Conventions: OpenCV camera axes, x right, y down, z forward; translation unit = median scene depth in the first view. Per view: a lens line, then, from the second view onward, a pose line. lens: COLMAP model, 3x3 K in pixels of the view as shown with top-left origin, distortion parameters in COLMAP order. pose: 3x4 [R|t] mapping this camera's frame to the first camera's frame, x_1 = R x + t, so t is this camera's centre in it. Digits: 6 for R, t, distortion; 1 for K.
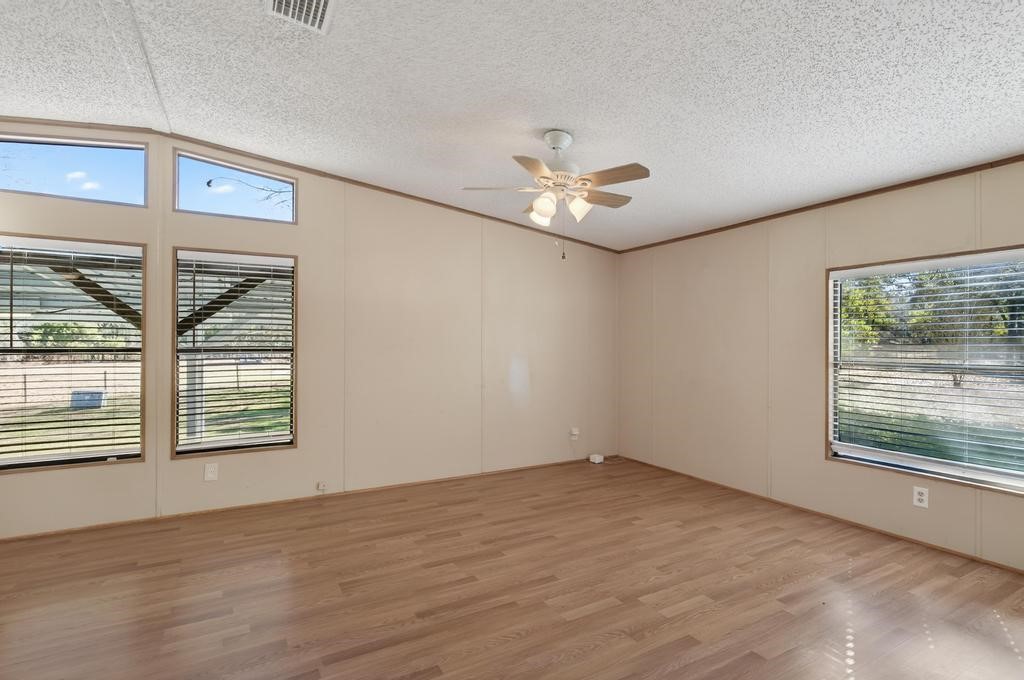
lens RADIAL K [[479.8, 0, 516.6], [0, 479.8, 346.2], [0, 0, 1]] dist [-0.000468, 0.000024]
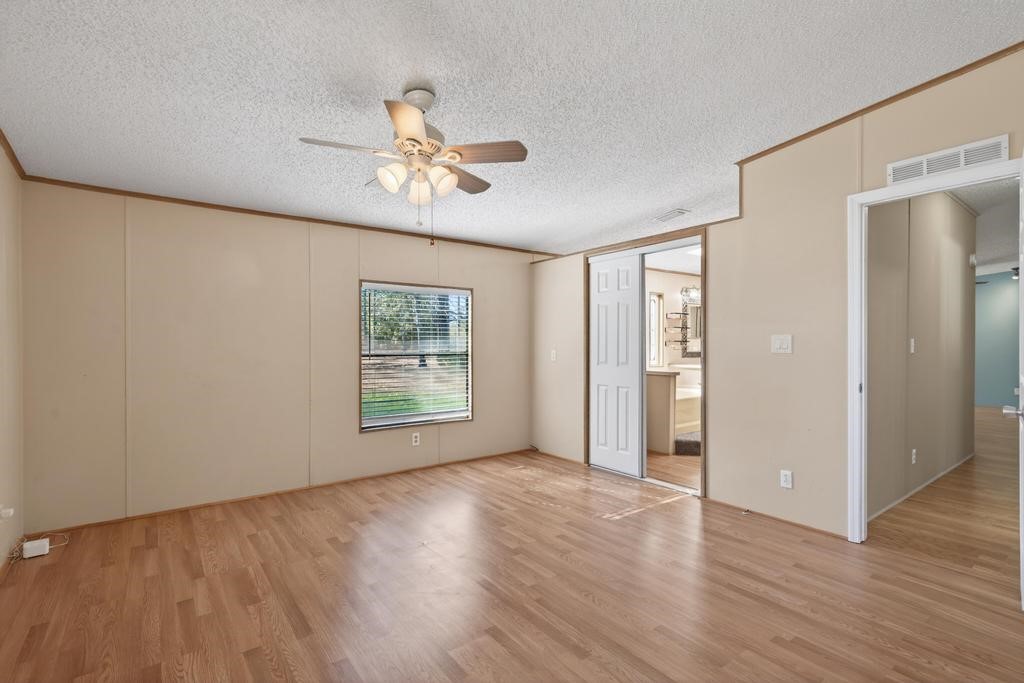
lens RADIAL K [[479.8, 0, 516.6], [0, 479.8, 347.7], [0, 0, 1]] dist [-0.000468, 0.000024]
pose [[-0.116510, -0.013785, 0.993094, -0.650548], [0.000913, 0.999902, 0.013987, -0.002104], [-0.993189, 0.002537, -0.116486, 0.765359]]
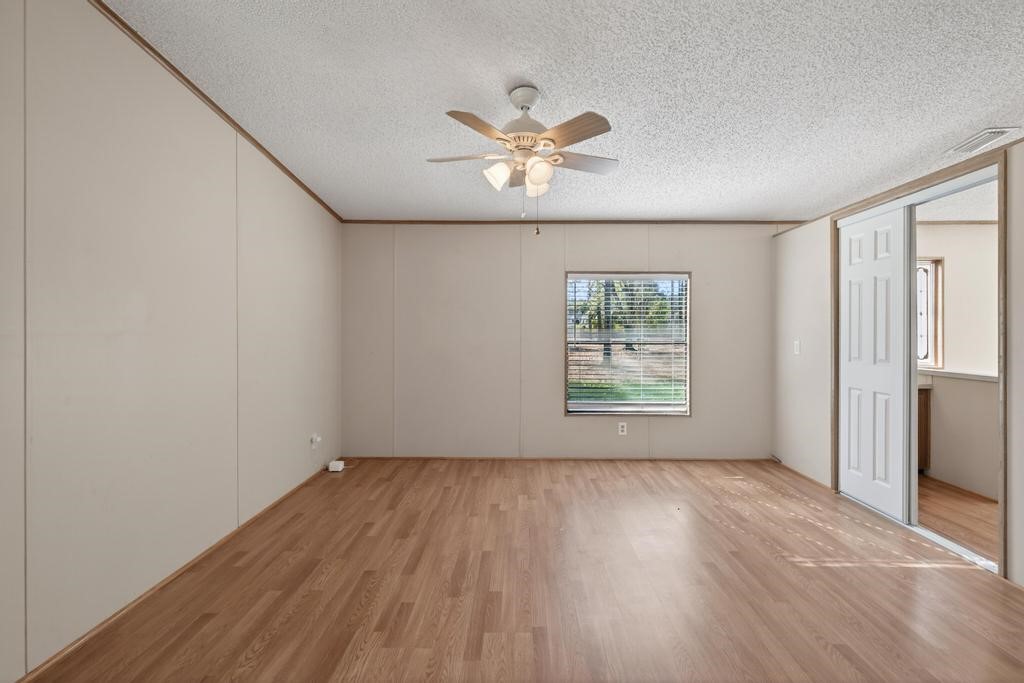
lens RADIAL K [[473.2, 0, 514.4], [0, 473.2, 333.3], [0, 0, 1]] dist [-0.002054, -0.000332]
pose [[0.512588, -0.007270, 0.858604, -0.558260], [-0.000212, 0.999963, 0.008594, -0.002505], [-0.858635, -0.004588, 0.512568, 0.469172]]
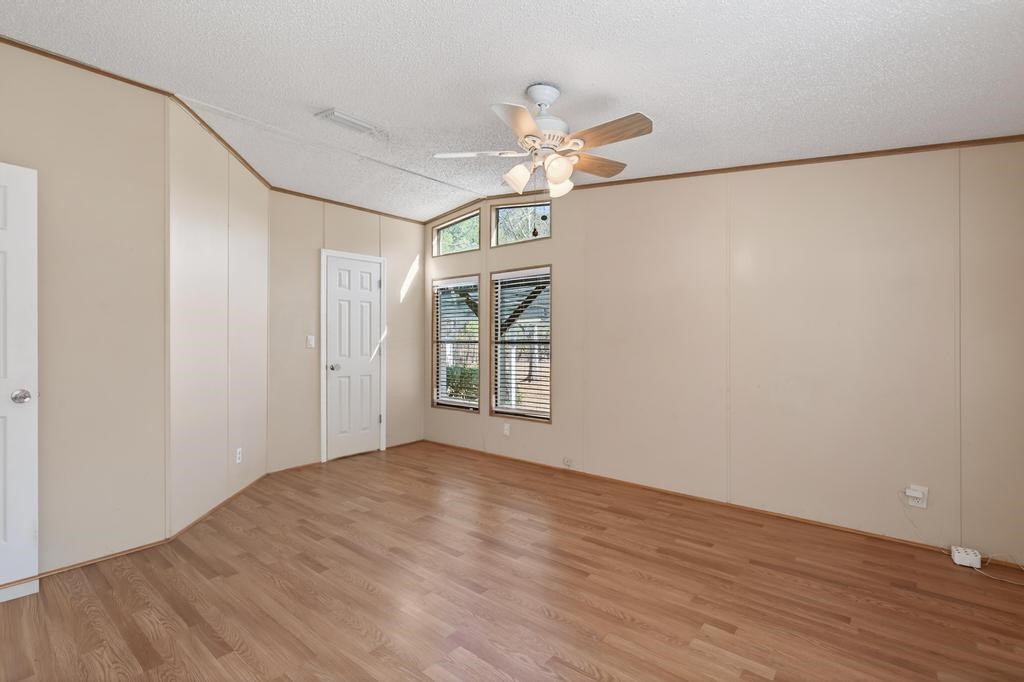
lens RADIAL K [[496.0, 0, 531.7], [0, 496.0, 338.3], [0, 0, 1]] dist [-0.000306, -0.000321]
pose [[0.358376, -0.001029, -0.933577, 0.738879], [0.001537, 0.999999, -0.000513, -0.002328], [0.933576, -0.001252, 0.358377, 0.548132]]
